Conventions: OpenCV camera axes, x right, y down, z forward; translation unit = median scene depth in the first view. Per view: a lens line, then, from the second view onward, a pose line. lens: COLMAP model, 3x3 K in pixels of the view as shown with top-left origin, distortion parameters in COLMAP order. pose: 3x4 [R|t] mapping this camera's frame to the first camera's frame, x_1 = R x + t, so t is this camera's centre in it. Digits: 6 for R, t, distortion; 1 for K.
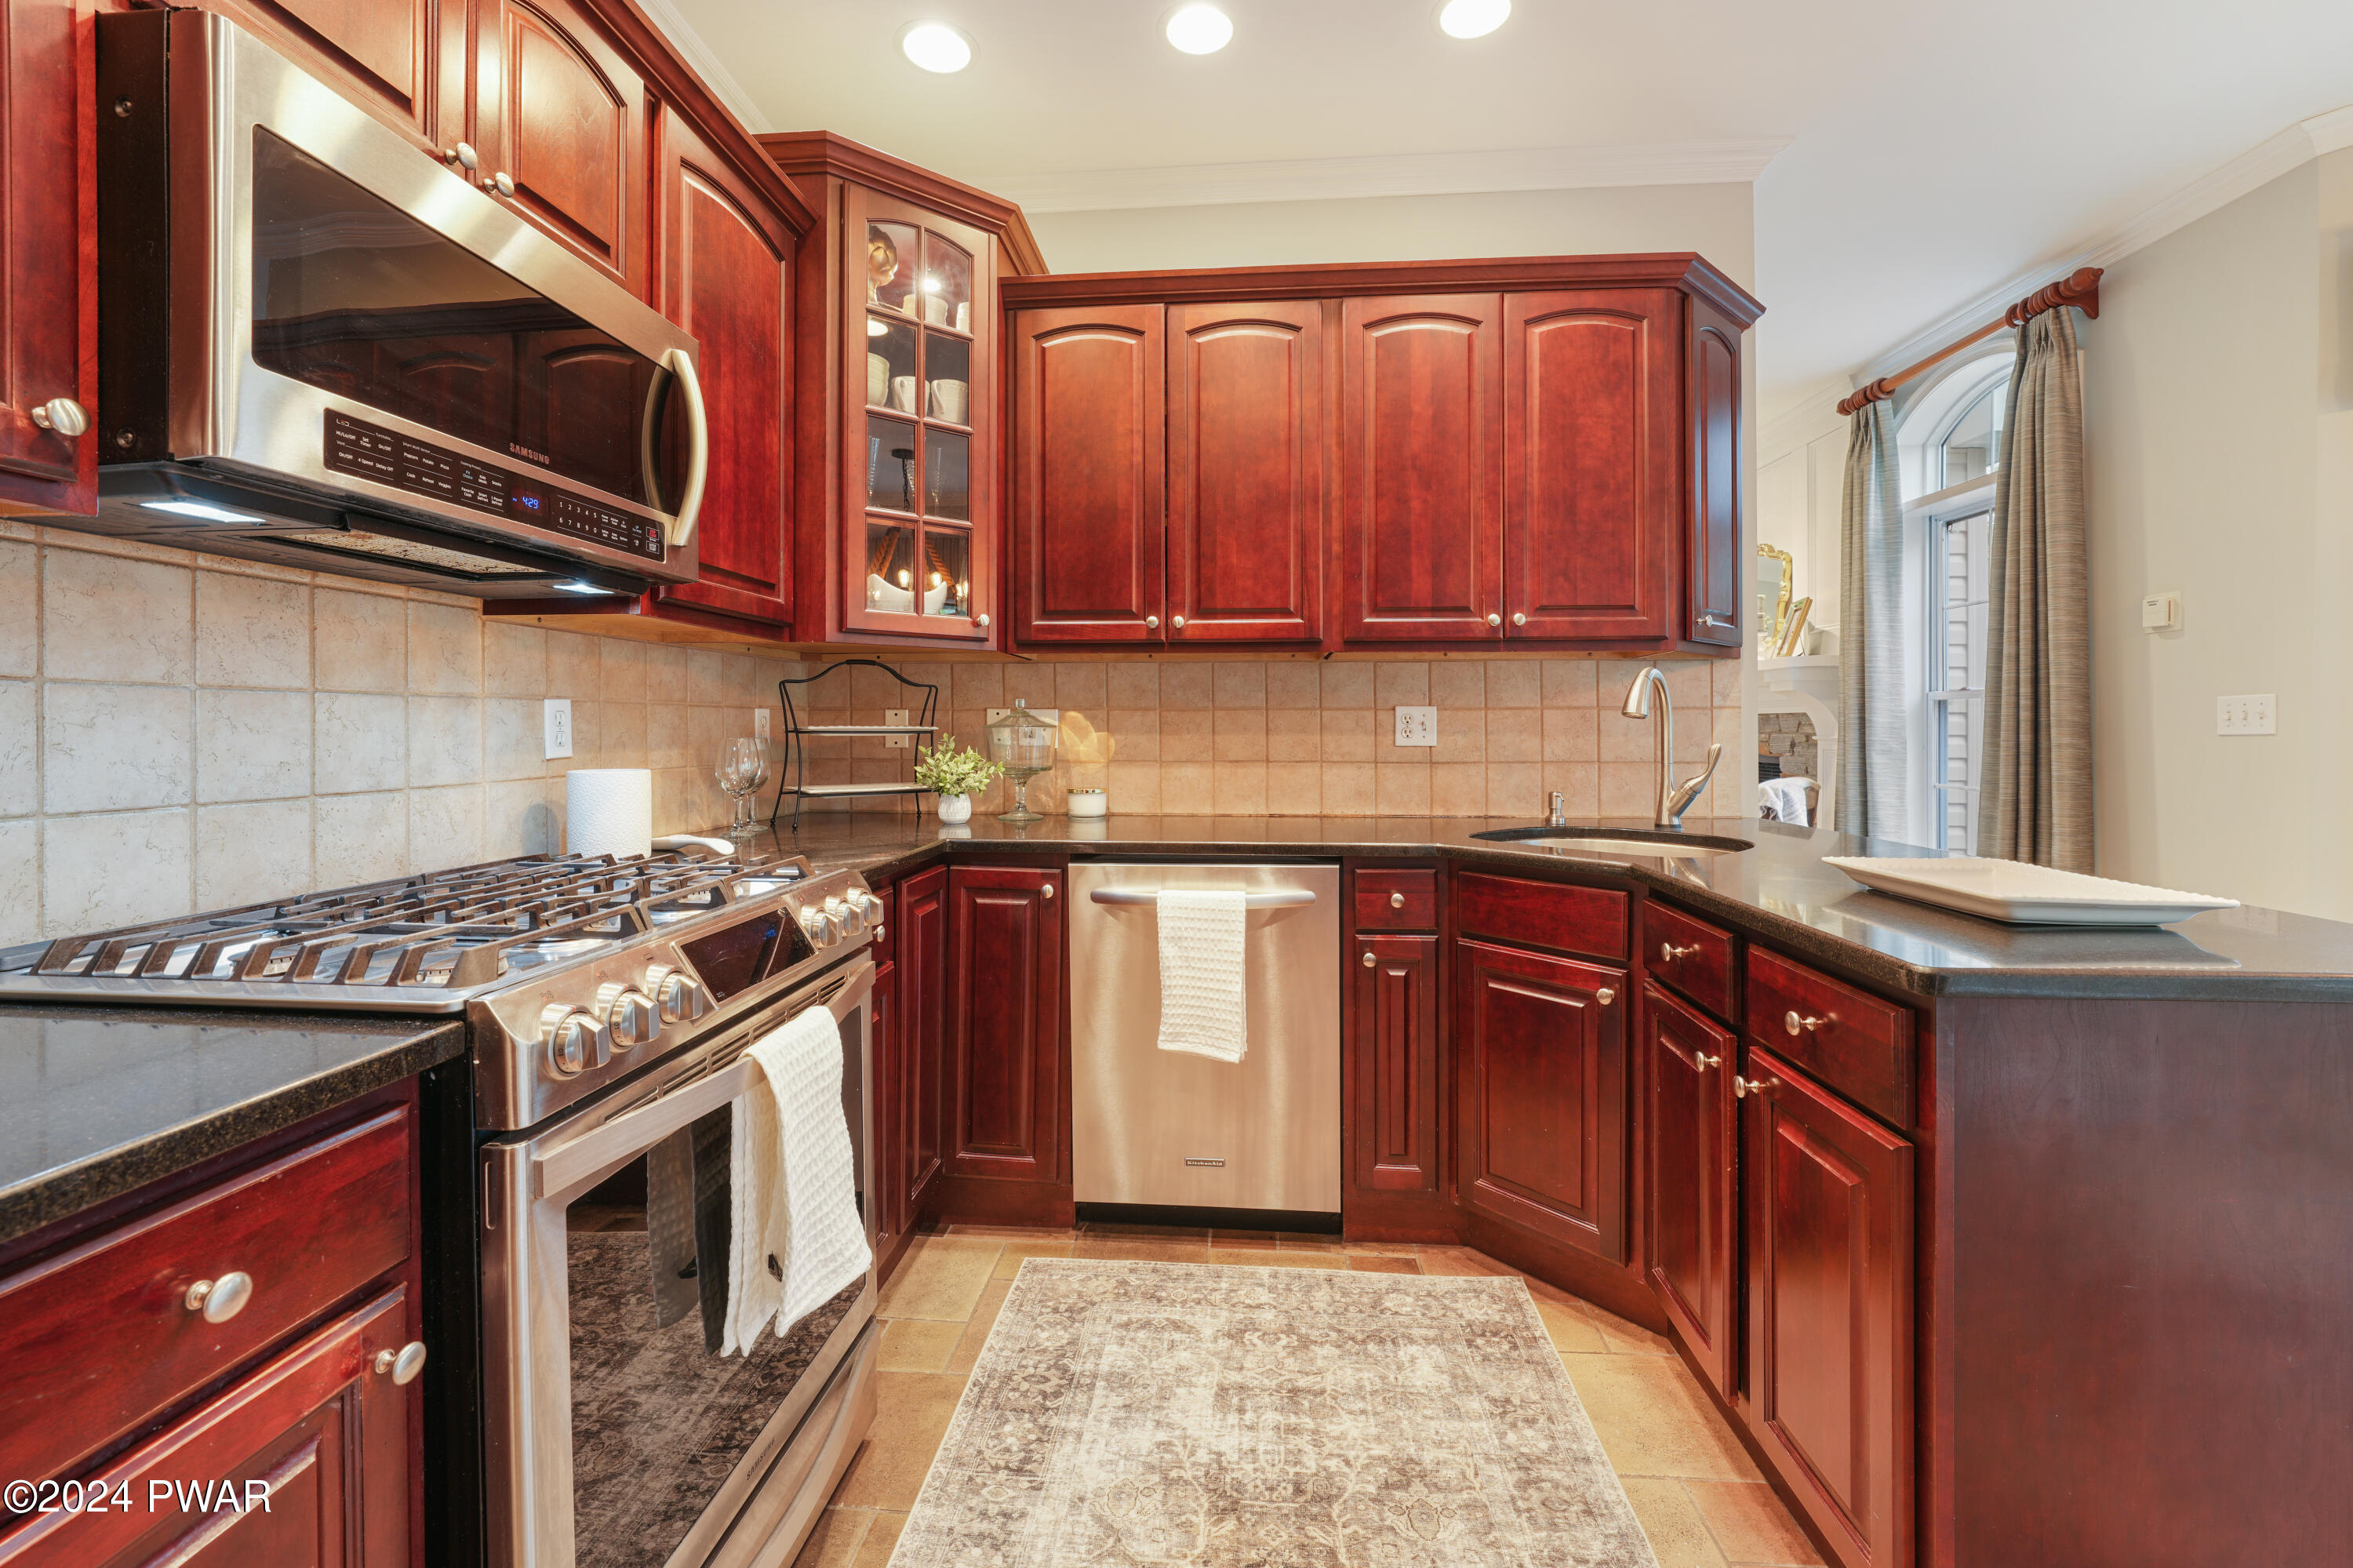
lens RADIAL K [[964.6, 0, 1172.1], [0, 964.6, 729.5], [0, 0, 1]] dist [-0.013243, 0.000289]
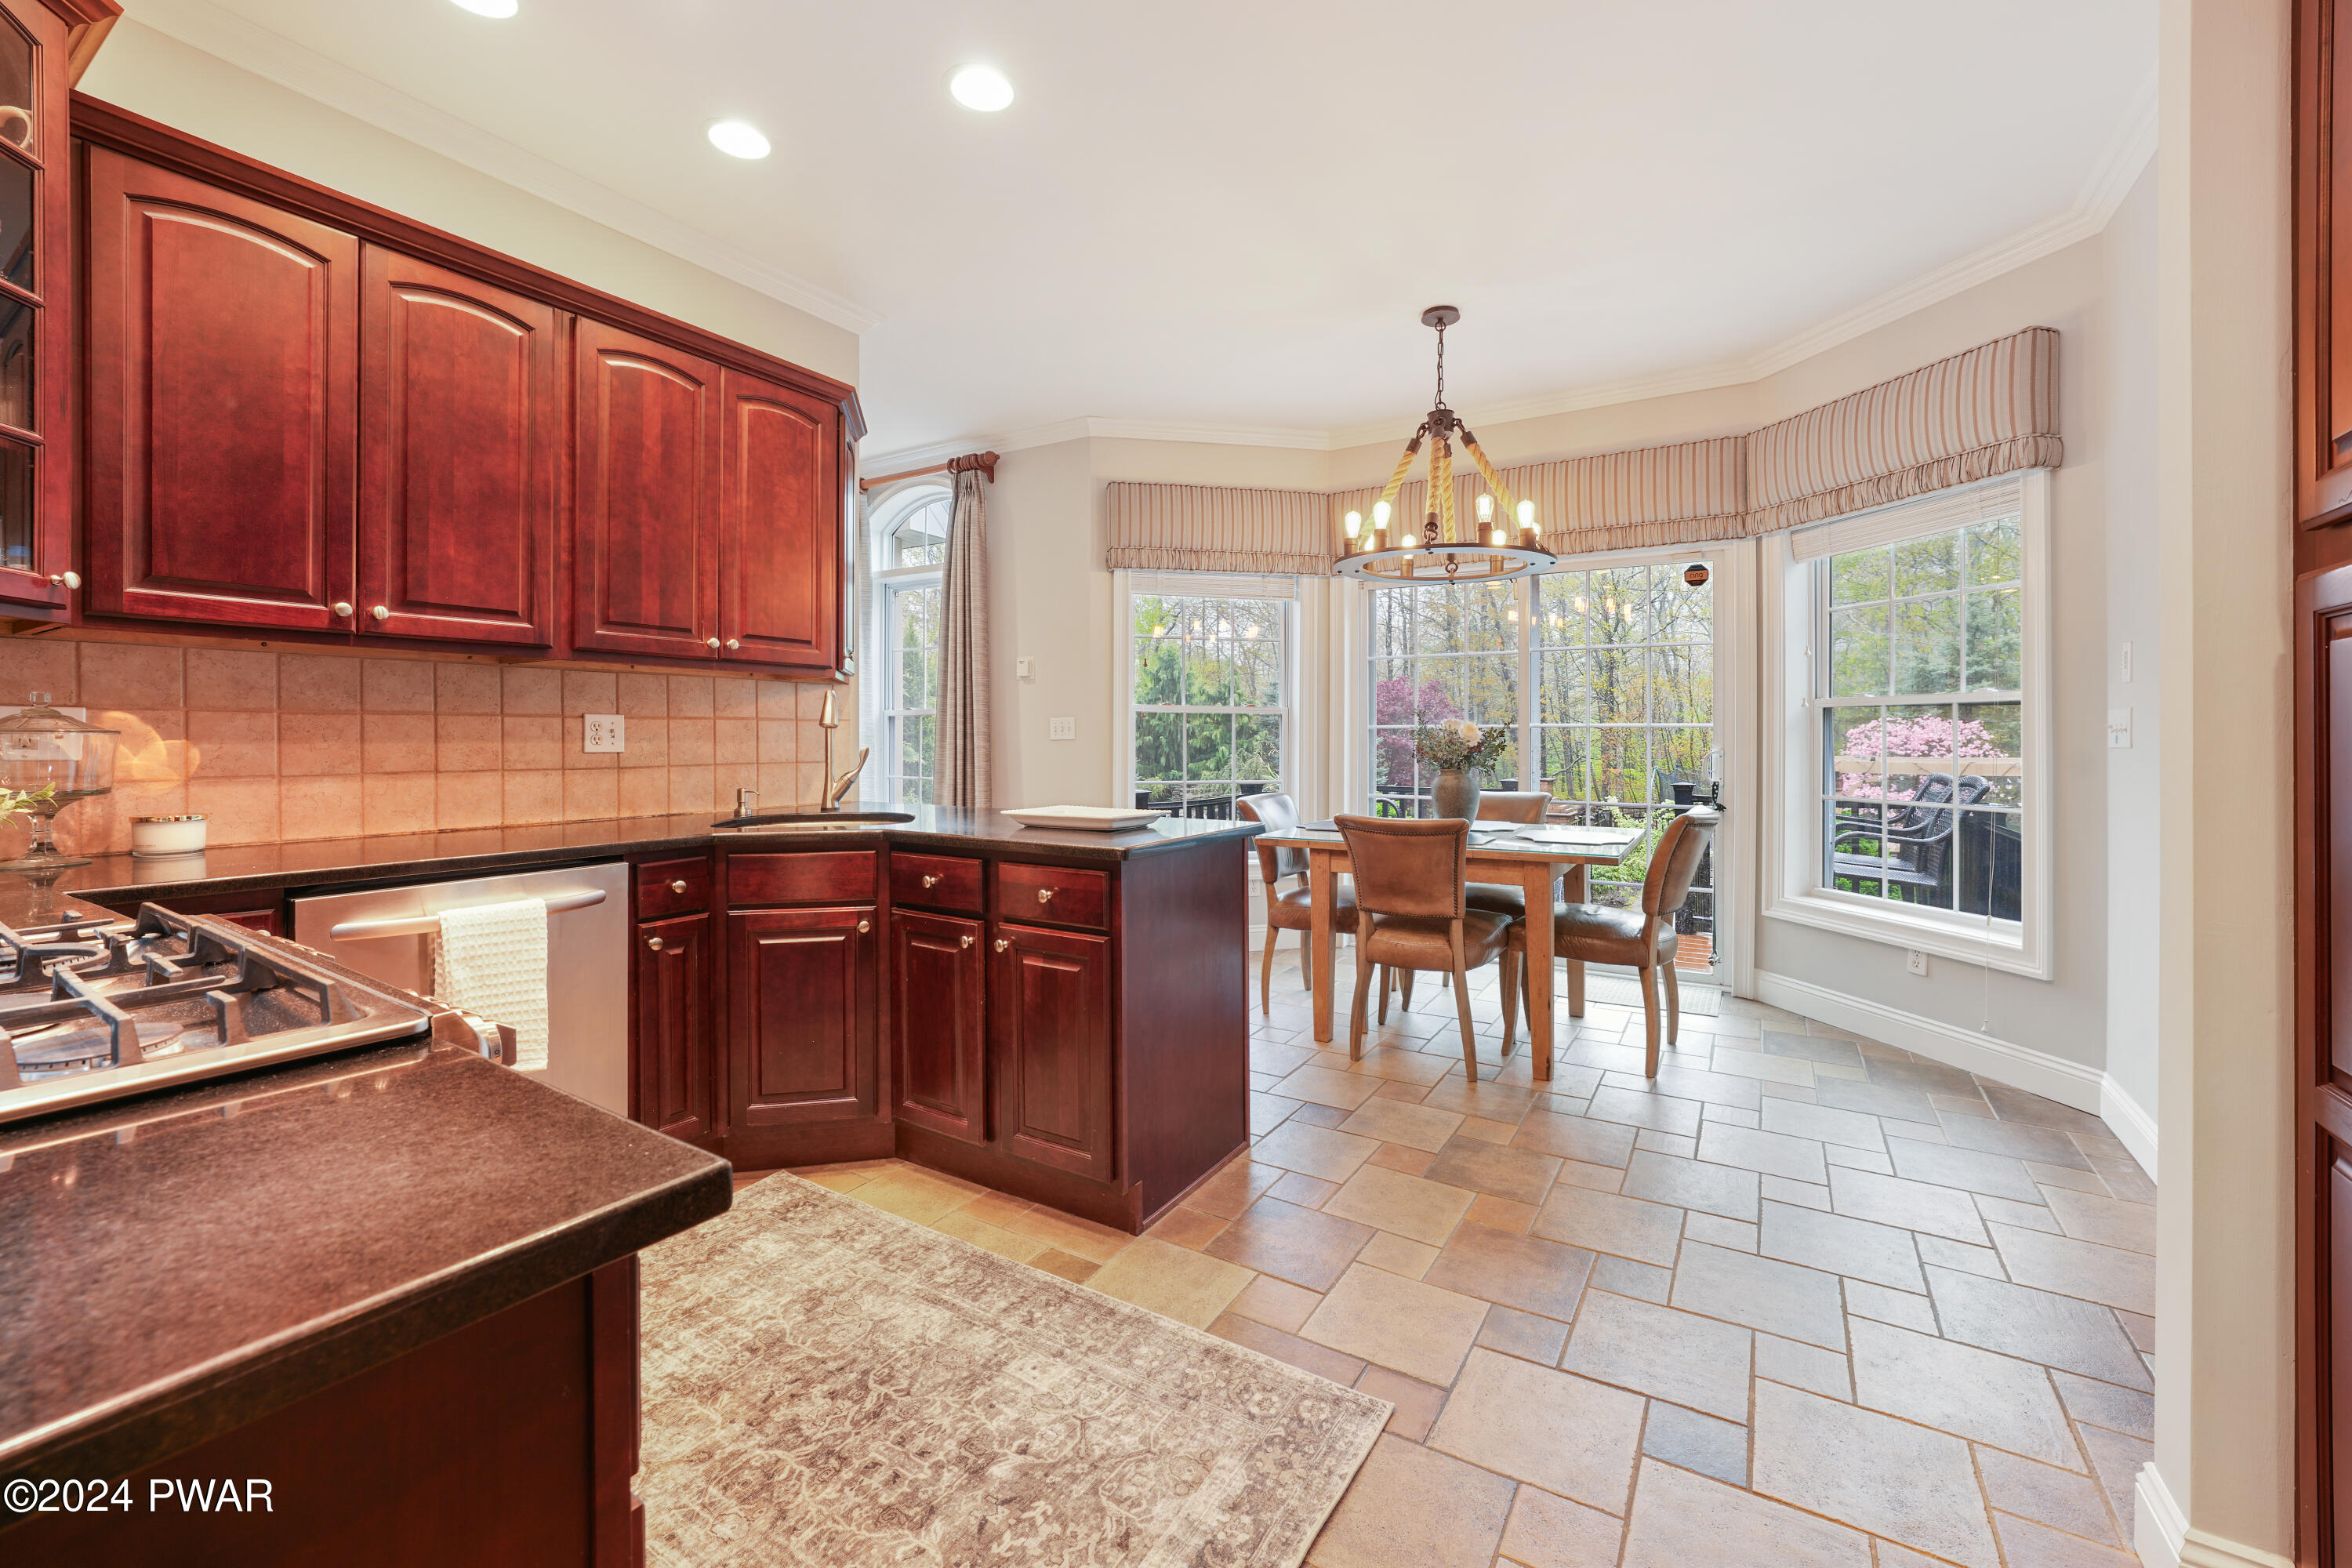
lens RADIAL K [[962.9, 0, 1174.7], [0, 962.9, 734.1], [0, 0, 1]] dist [-0.001577, 0.000014]
pose [[0.460431, 0.002881, 0.887691, -0.434658], [0.001197, 0.999992, -0.003867, 0.002295], [-0.887695, 0.002843, 0.460424, -0.035282]]
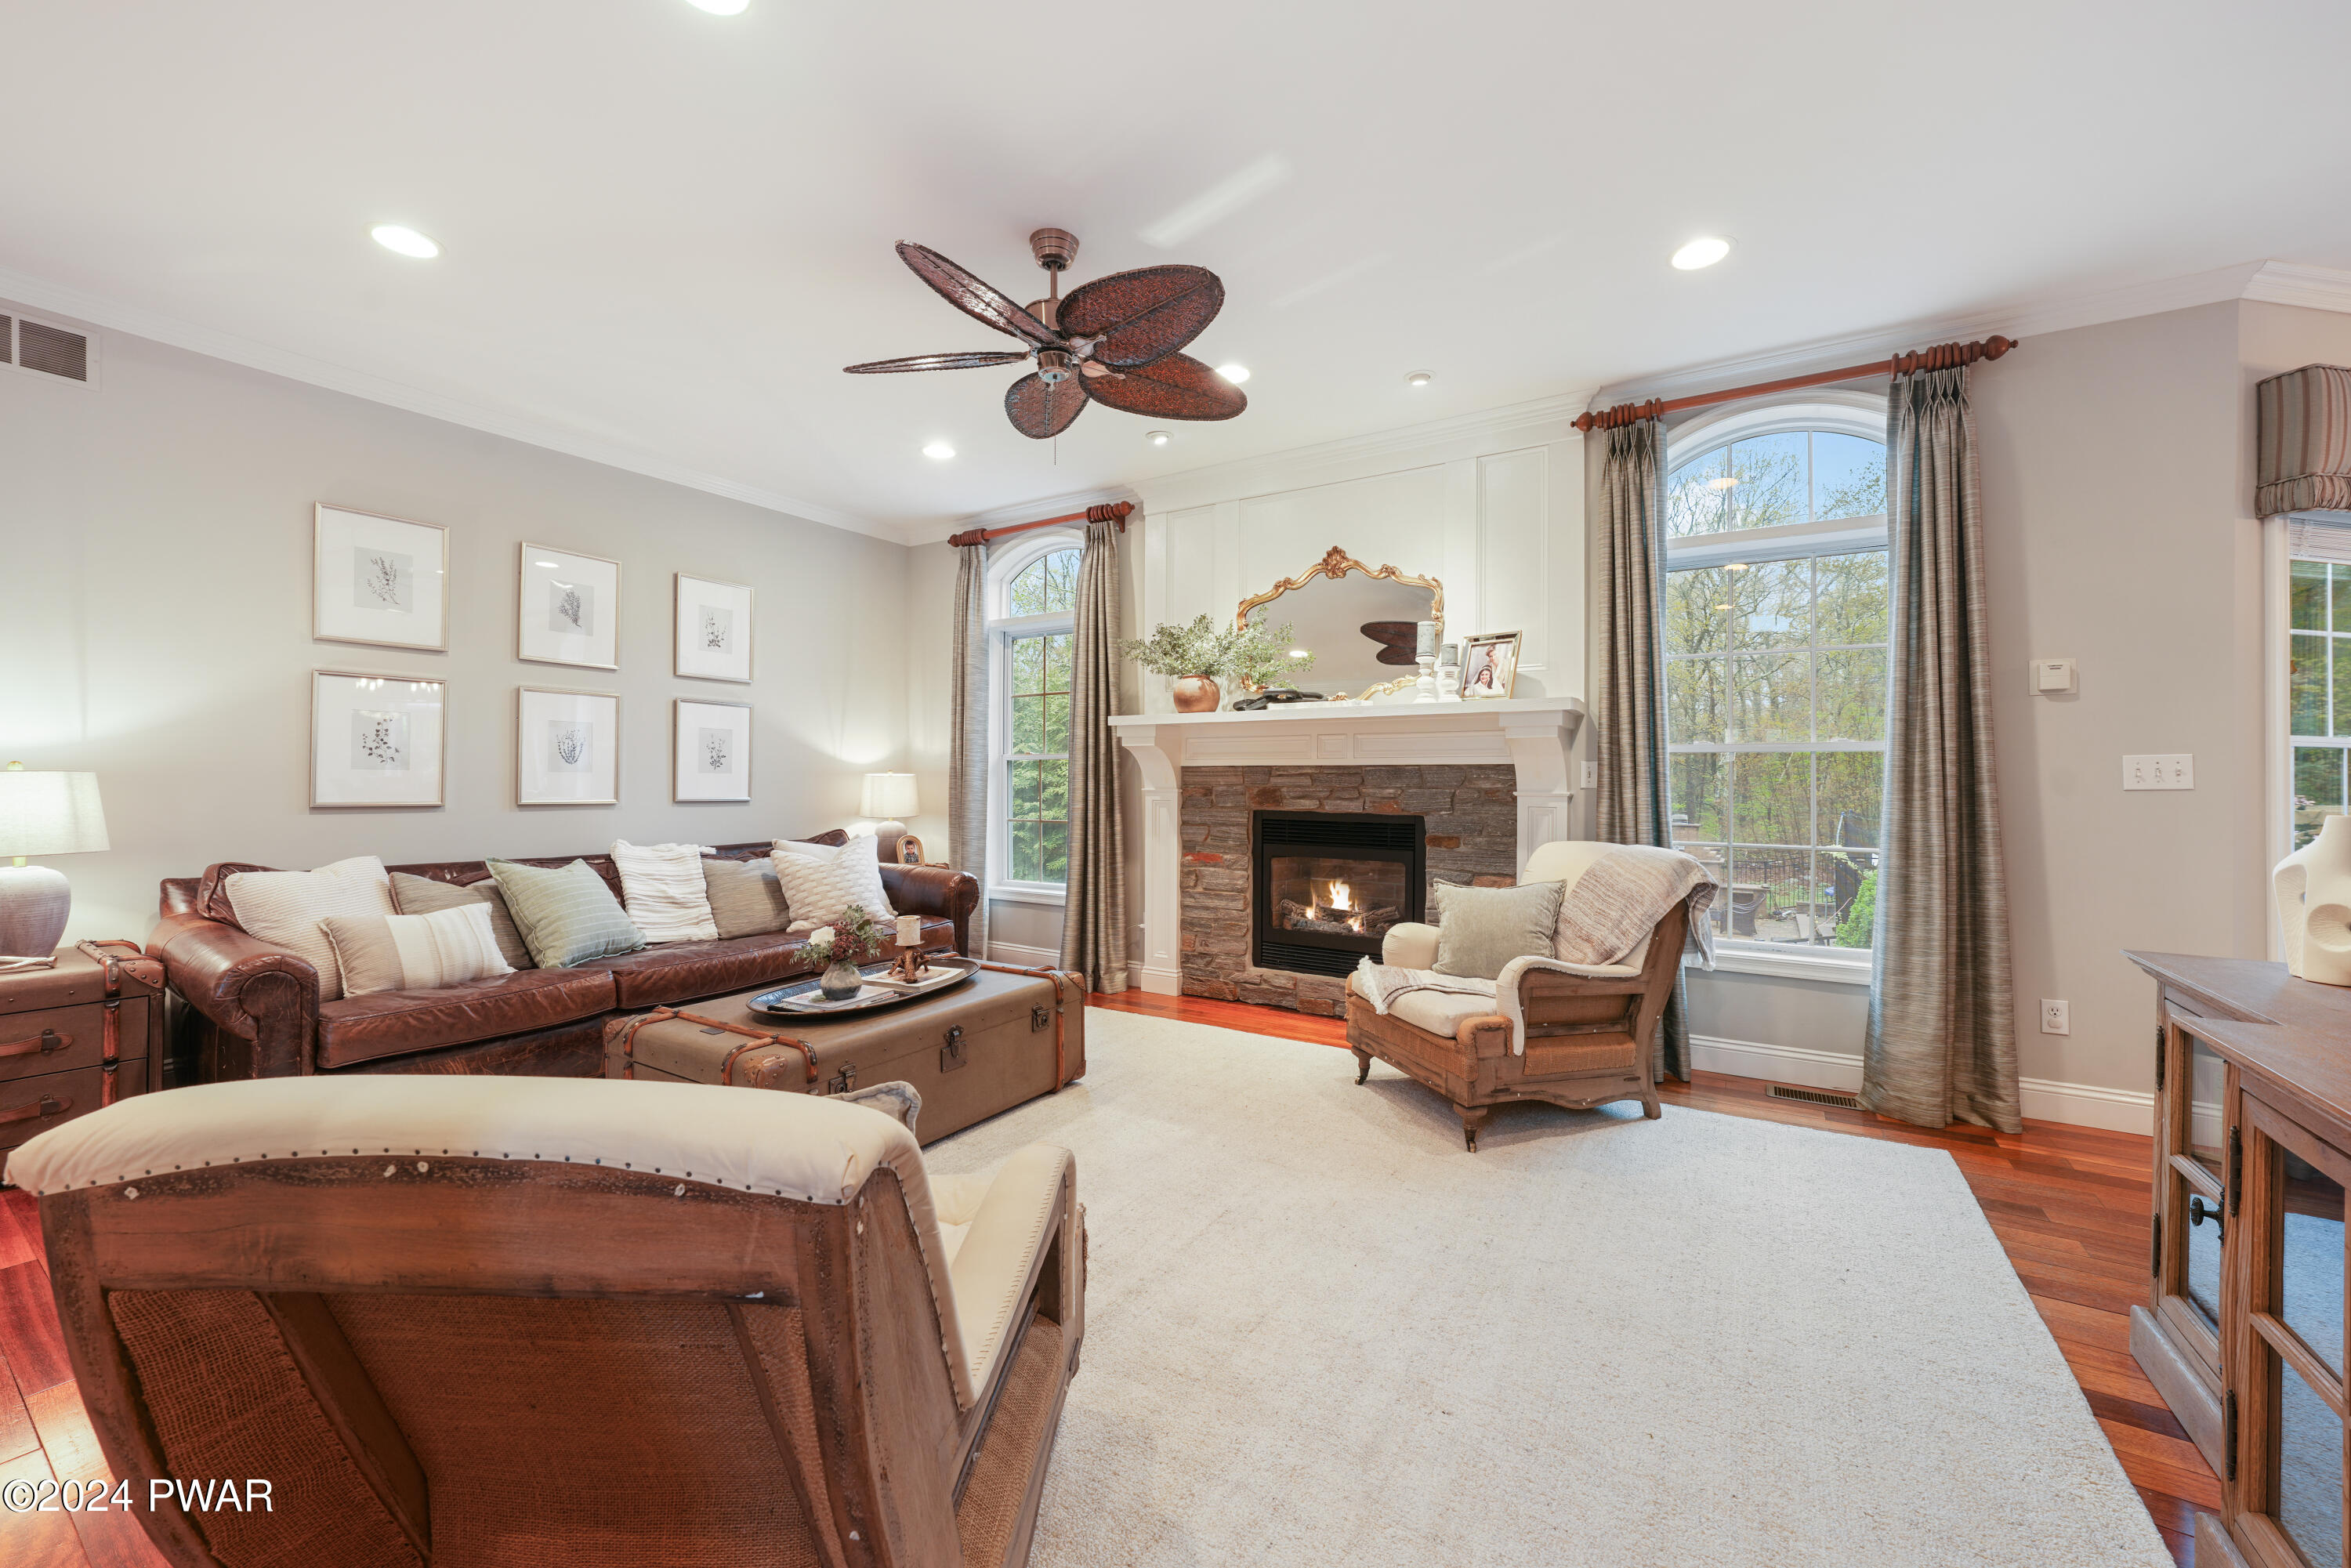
lens RADIAL K [[887.0, 0, 1223.2], [0, 887.0, 777.7], [0, 0, 1]] dist [-0.001436, 0.000003]
pose [[0.449225, 0.004516, 0.893407, -0.342639], [-0.000155, 0.999988, -0.004976, -0.003119], [-0.893419, 0.002097, 0.449220, 1.658018]]
